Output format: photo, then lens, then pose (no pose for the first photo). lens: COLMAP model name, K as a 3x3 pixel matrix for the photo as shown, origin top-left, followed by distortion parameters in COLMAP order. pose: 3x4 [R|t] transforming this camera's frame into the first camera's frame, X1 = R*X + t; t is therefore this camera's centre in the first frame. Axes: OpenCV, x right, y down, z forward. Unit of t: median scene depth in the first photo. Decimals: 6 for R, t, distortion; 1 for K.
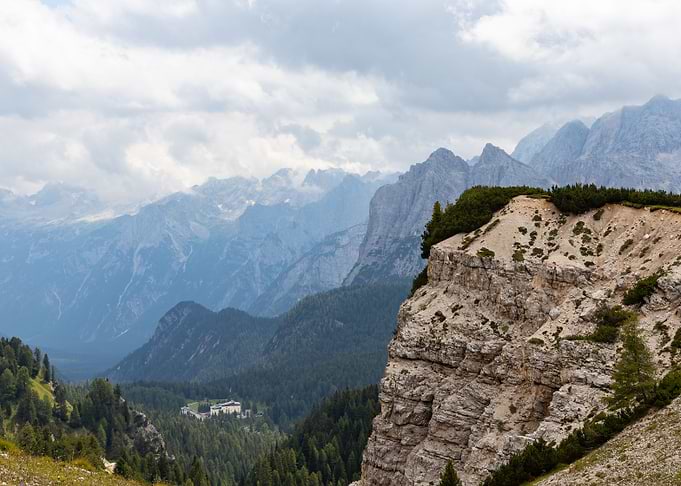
lens RADIAL K [[496.7, 0, 340.5], [0, 496.7, 243.0], [0, 0, 1]] dist [0.003935, 0.002929]
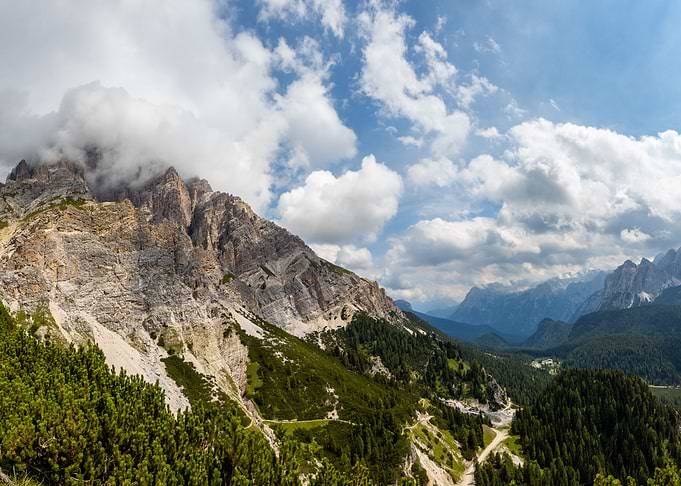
lens RADIAL K [[496.7, 0, 340.5], [0, 496.7, 243.0], [0, 0, 1]] dist [0.003935, 0.002929]
pose [[0.999459, -0.030566, -0.012147, -2.315518], [0.028557, 0.989656, -0.140591, 0.094192], [0.016319, 0.140168, 0.989993, -3.055672]]
